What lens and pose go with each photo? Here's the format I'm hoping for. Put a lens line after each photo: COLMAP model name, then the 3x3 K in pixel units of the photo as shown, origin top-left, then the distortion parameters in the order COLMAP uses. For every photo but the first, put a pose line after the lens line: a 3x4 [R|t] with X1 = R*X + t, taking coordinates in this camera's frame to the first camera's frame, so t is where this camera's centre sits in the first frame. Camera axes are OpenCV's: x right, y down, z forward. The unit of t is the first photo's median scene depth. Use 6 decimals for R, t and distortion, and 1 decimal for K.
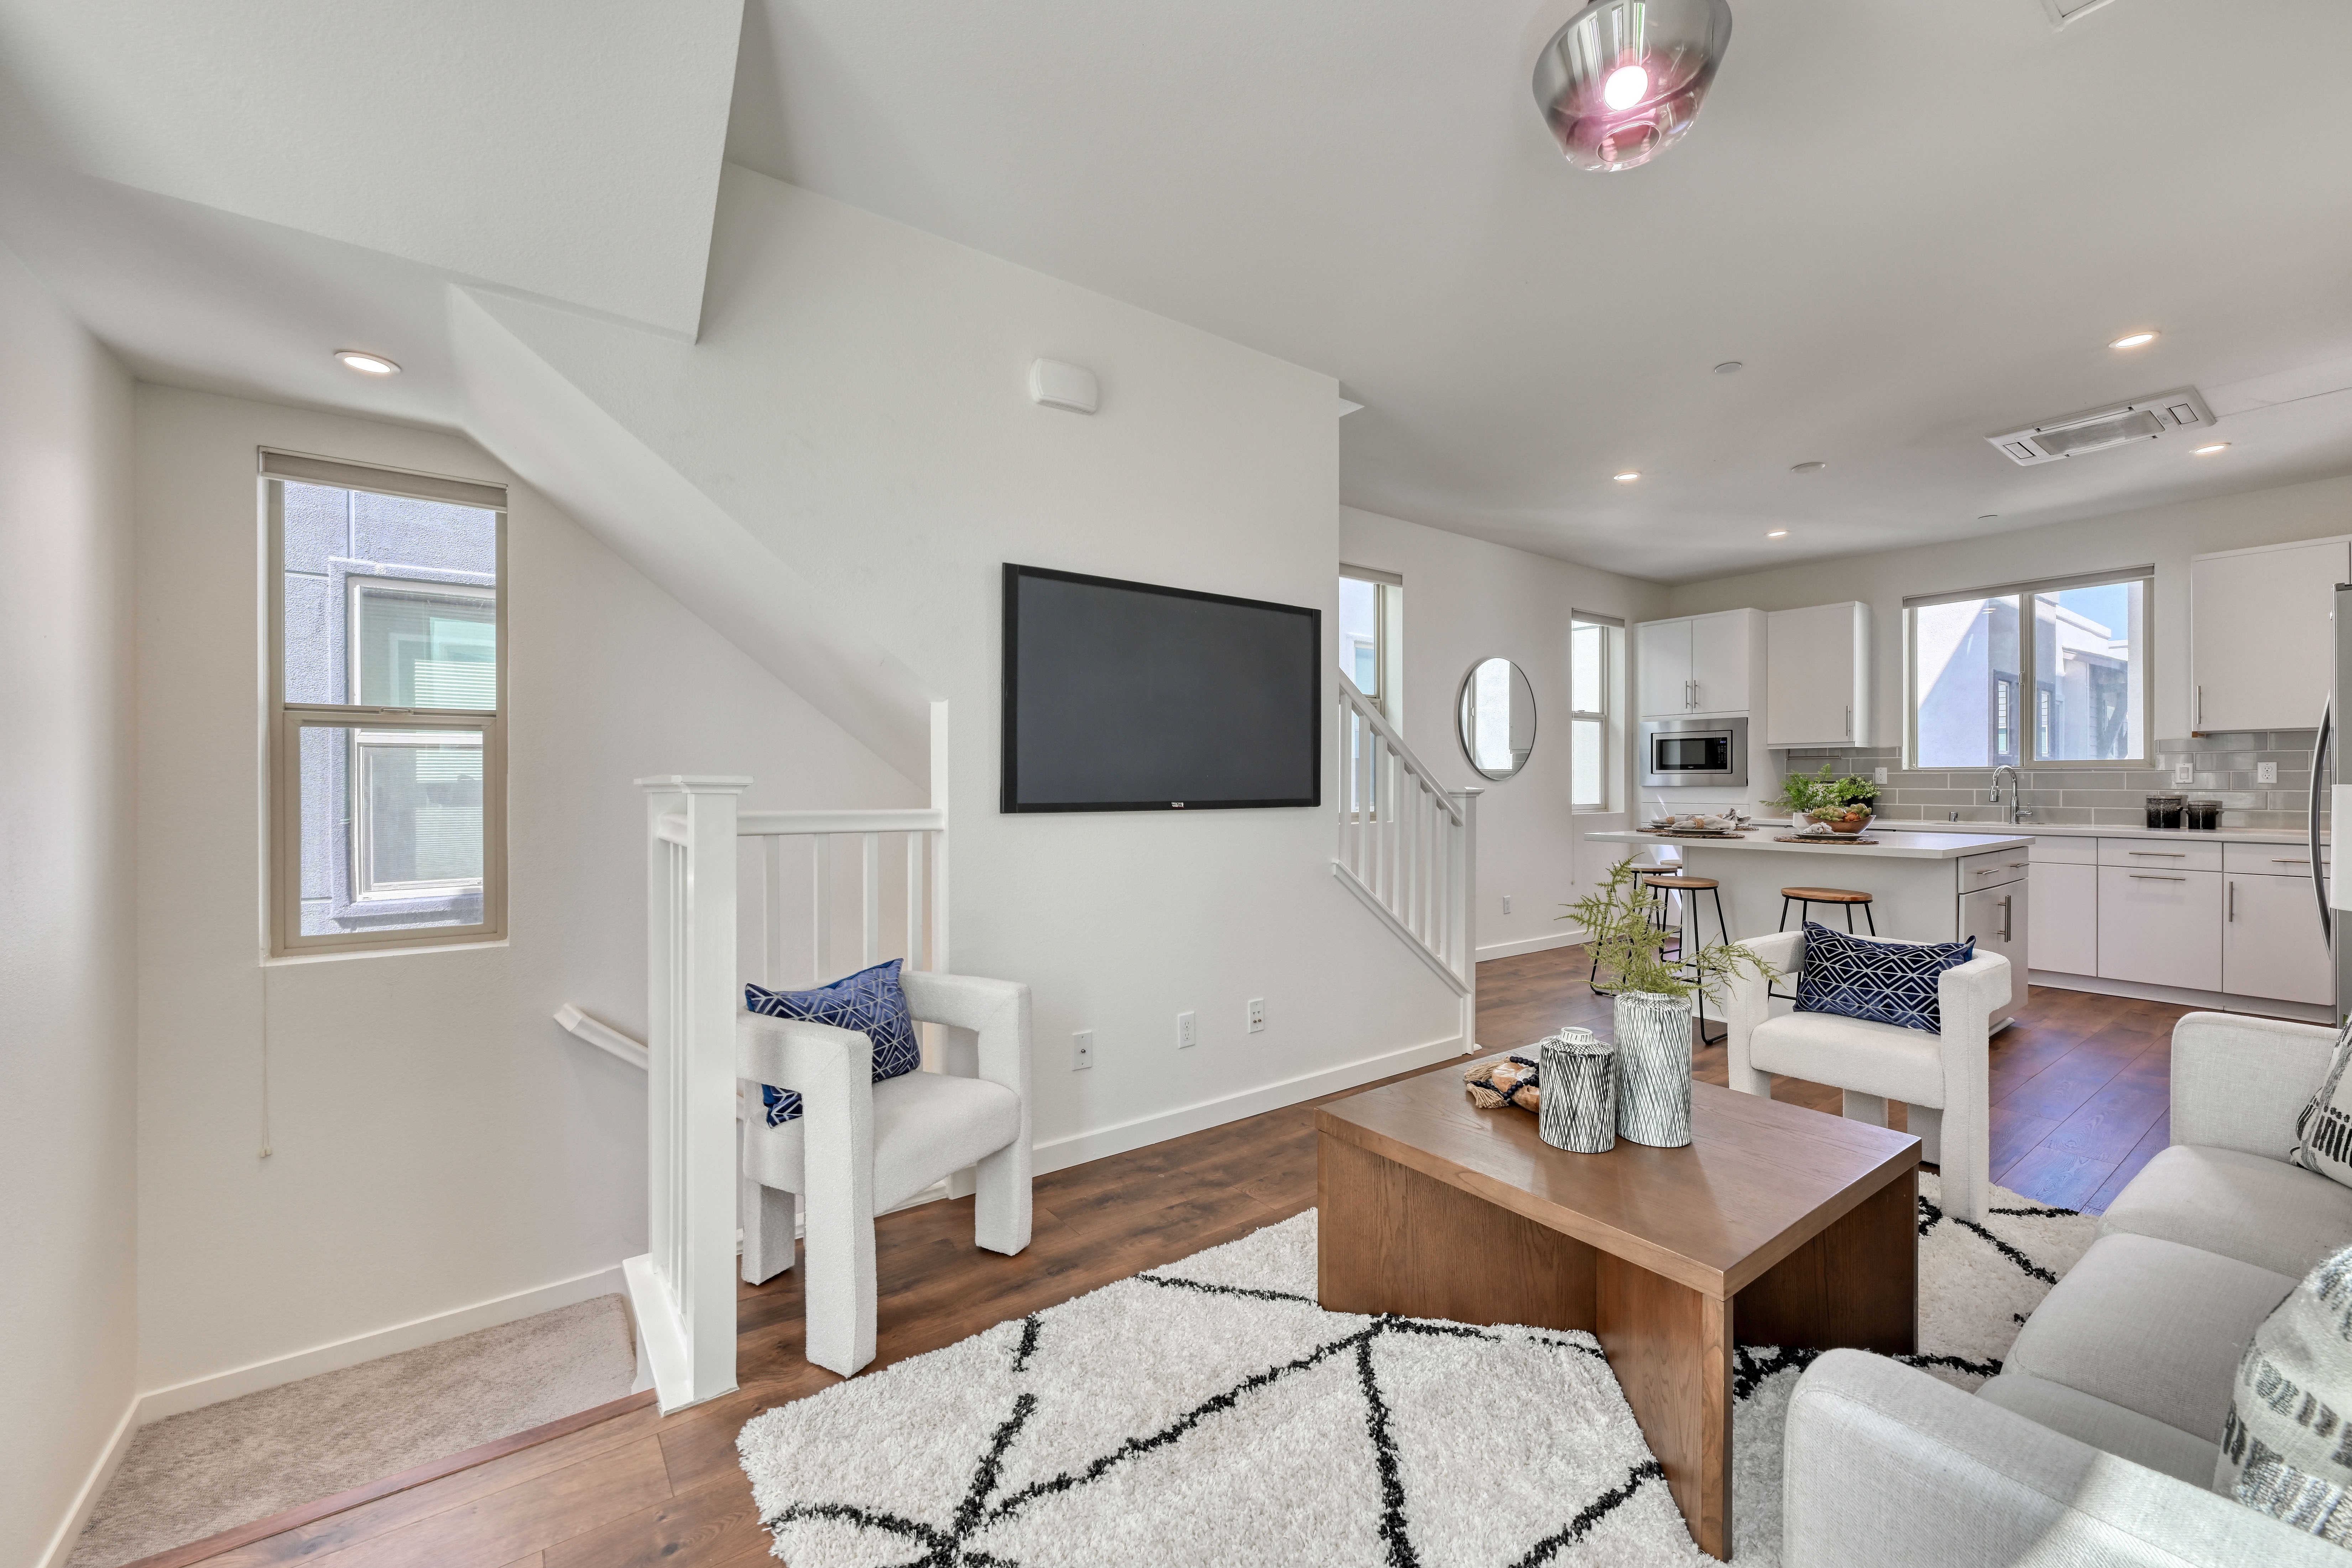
lens RADIAL K [[929.2, 0, 1181.9], [0, 929.2, 779.2], [0, 0, 1]] dist [-0.000850, -0.000118]
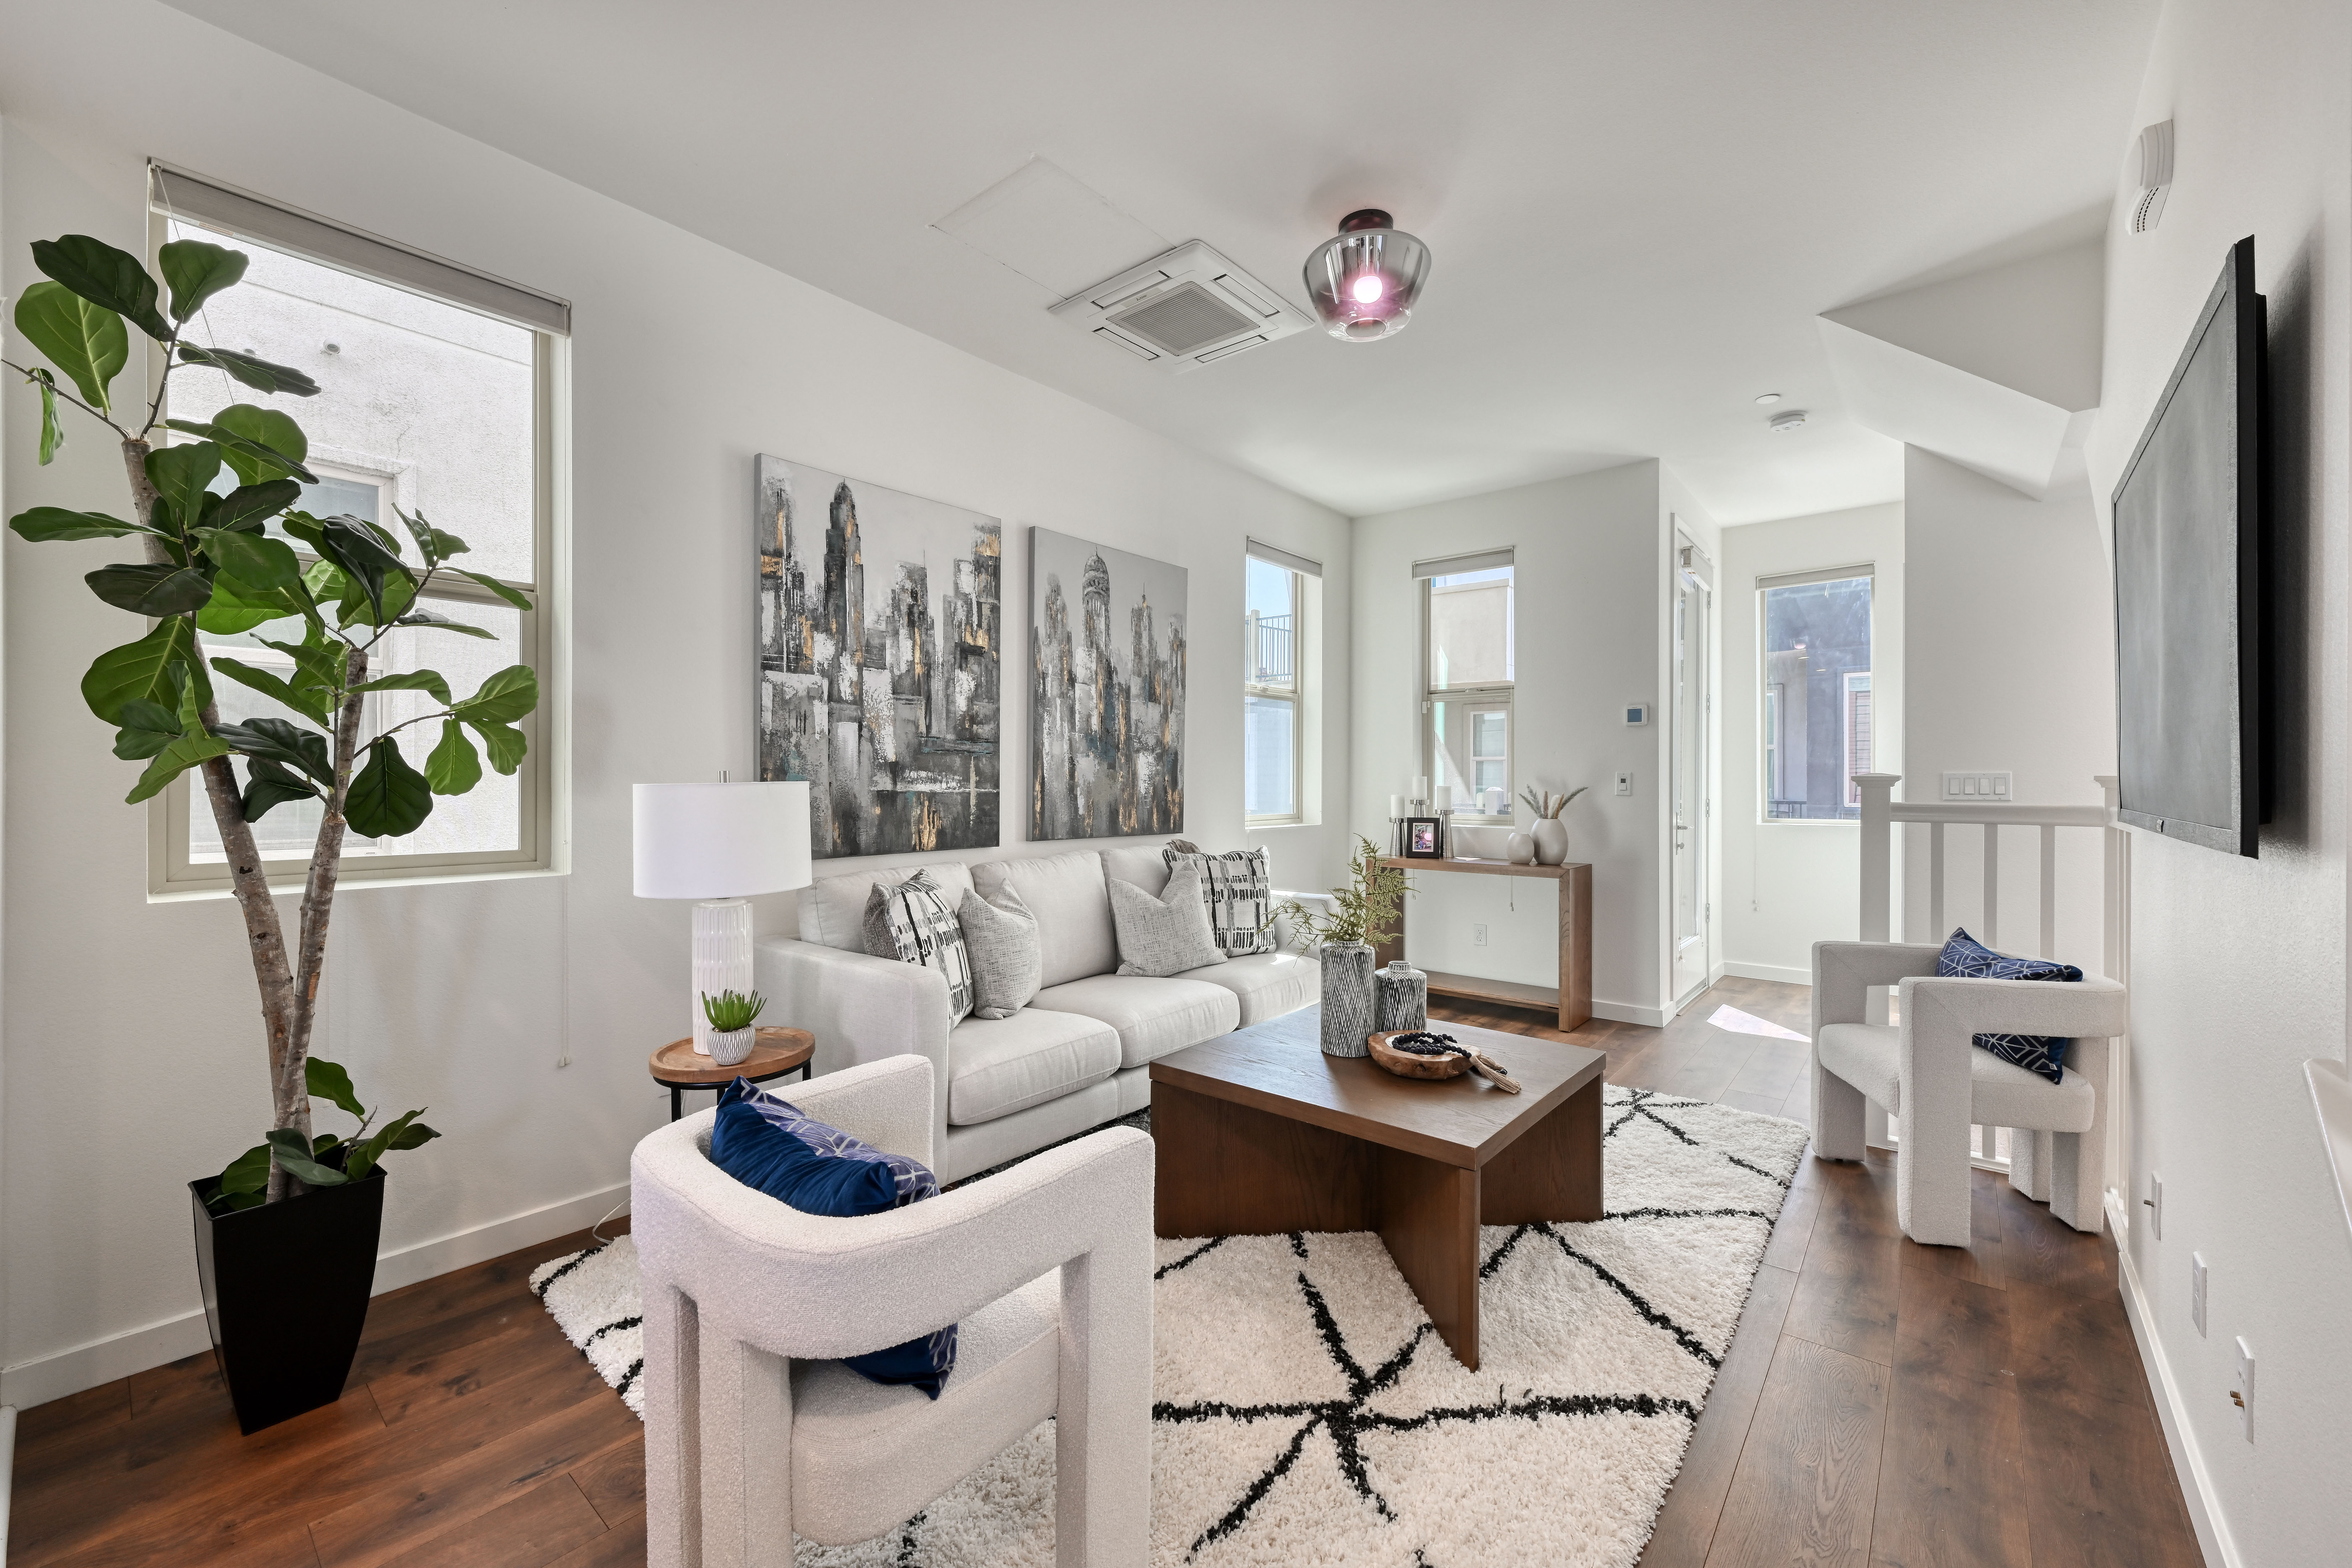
lens RADIAL K [[929.2, 0, 1185.5], [0, 929.2, 779.3], [0, 0, 1]] dist [-0.000850, -0.000118]
pose [[-0.970249, -0.000705, -0.242107, 0.670500], [-0.000268, 0.999998, -0.001839, 0.003021], [0.242108, -0.001719, -0.970248, 1.419463]]
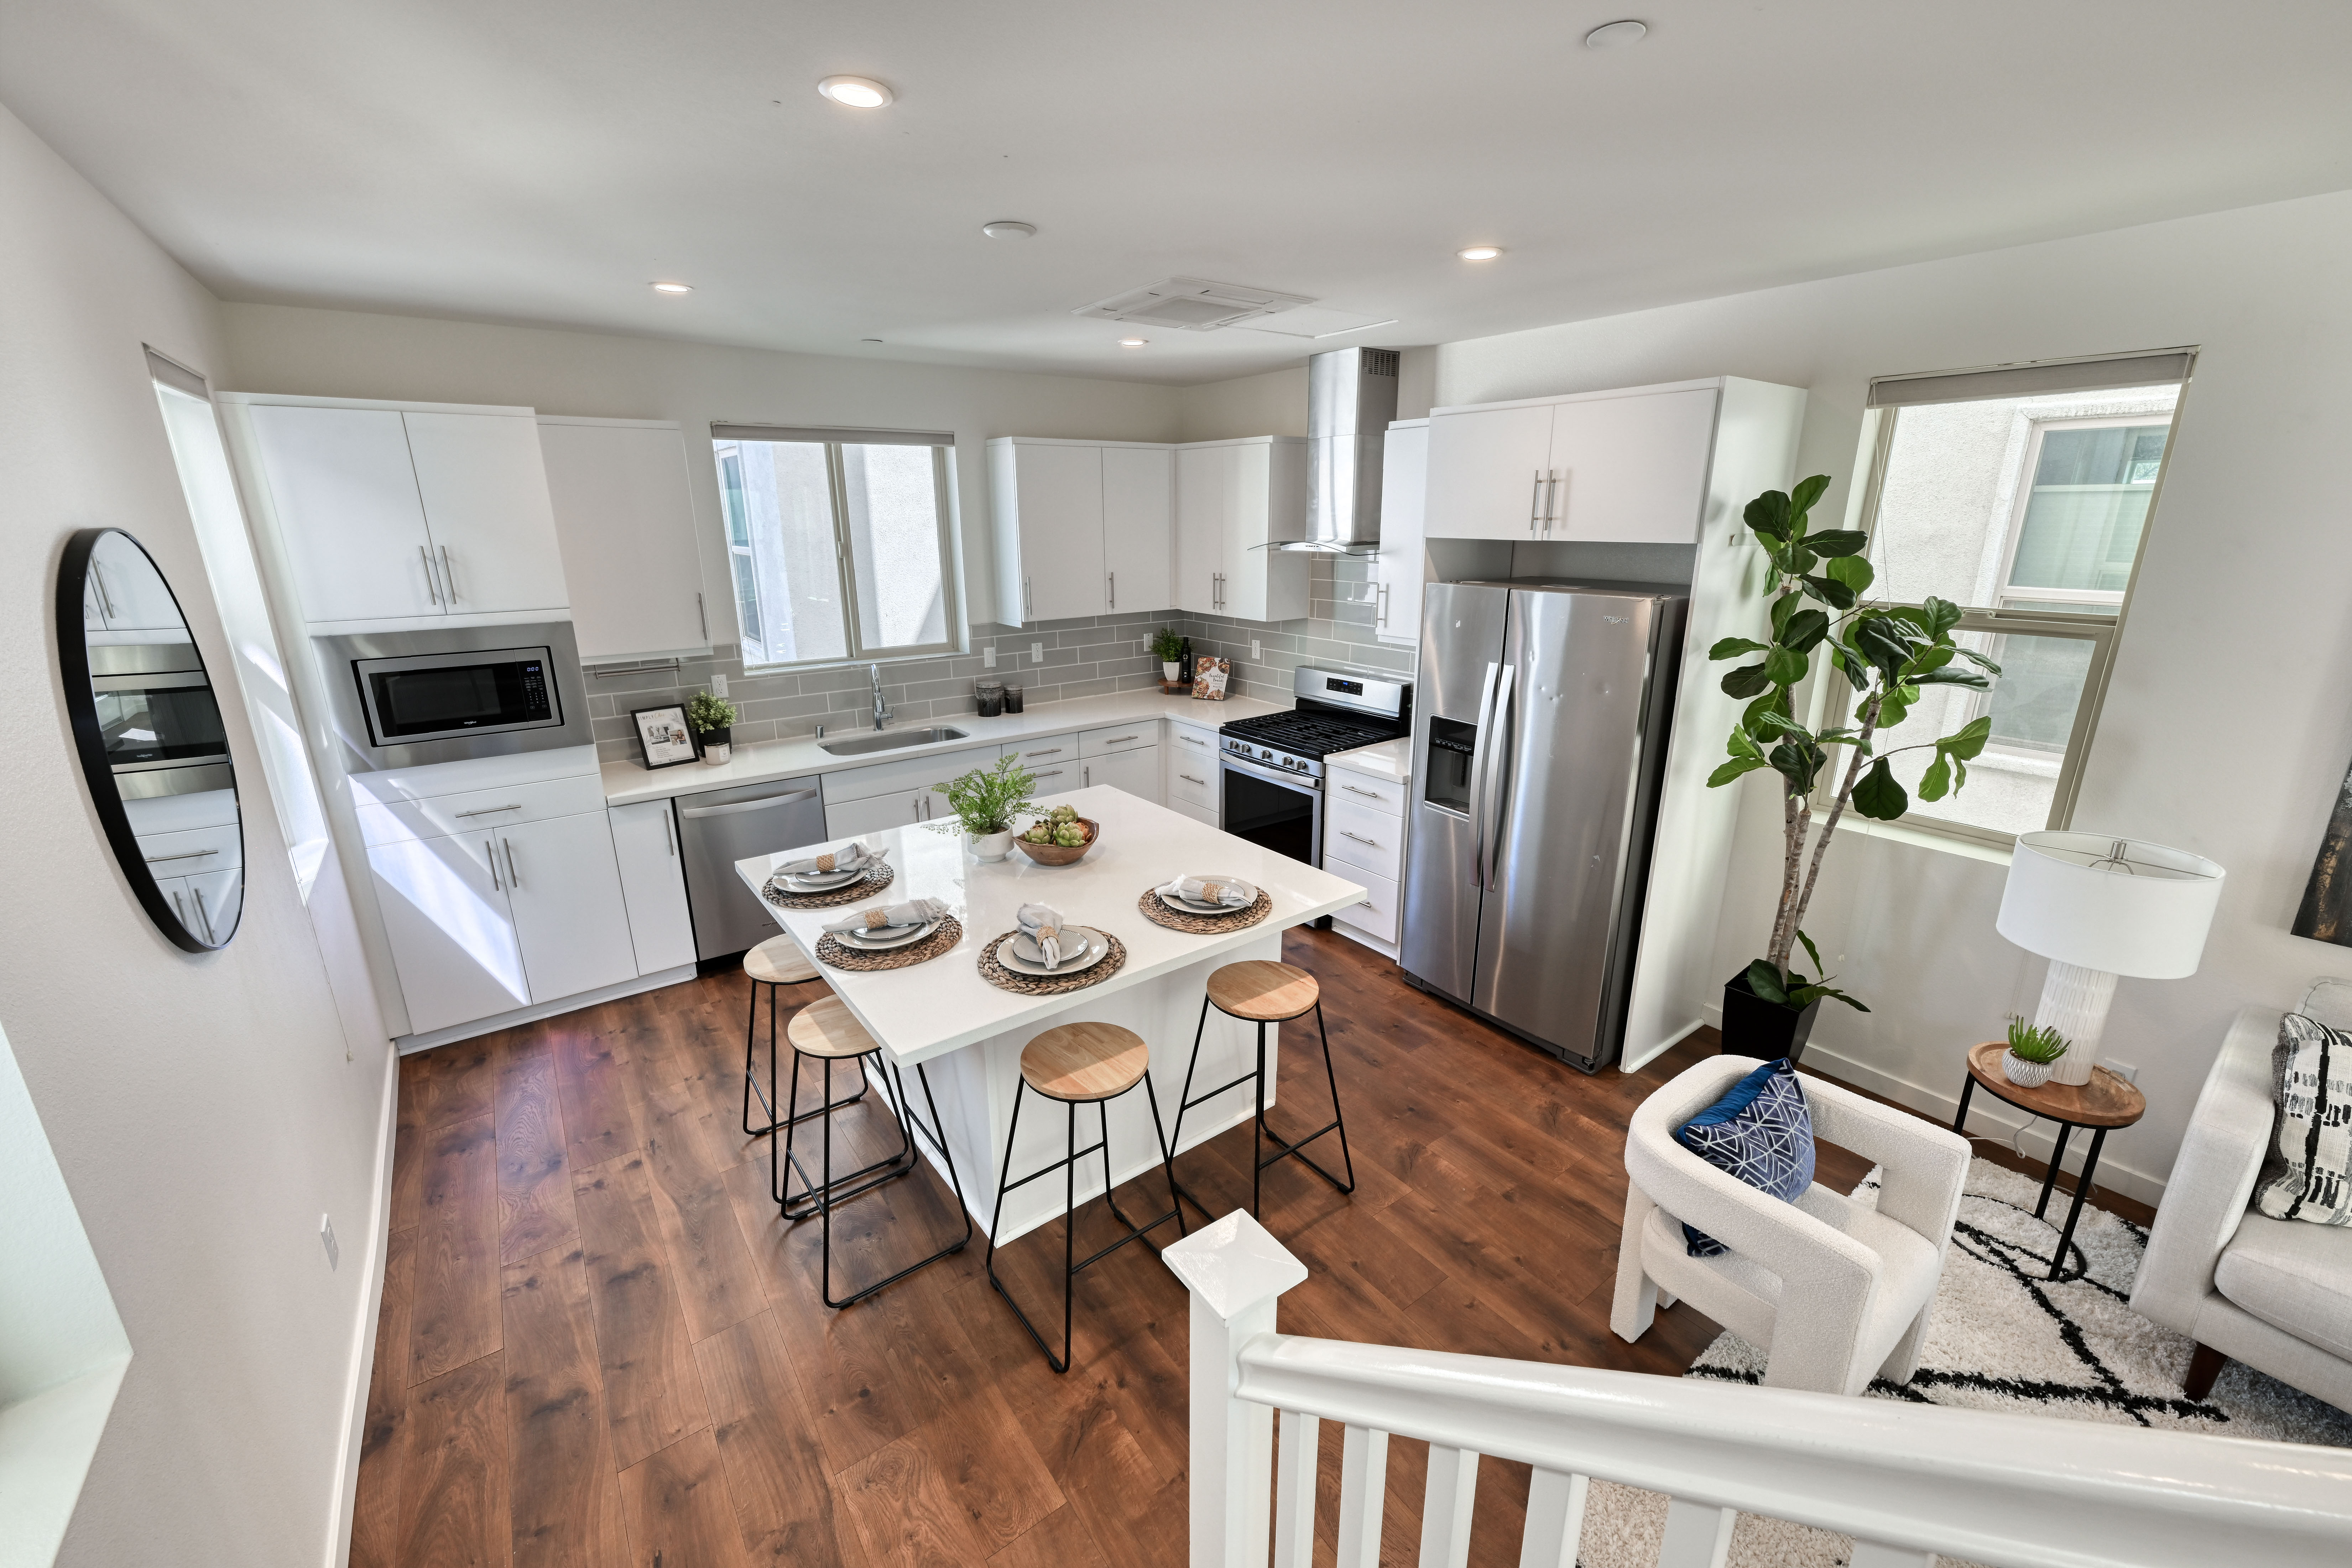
lens RADIAL K [[929.2, 0, 1176.6], [0, 929.2, 783.9], [0, 0, 1]] dist [-0.000850, -0.000118]
pose [[-0.006855, -0.280942, 0.959700, 0.111280], [0.004574, 0.959704, 0.280975, -0.278838], [-0.999966, 0.006316, -0.005294, 1.409333]]
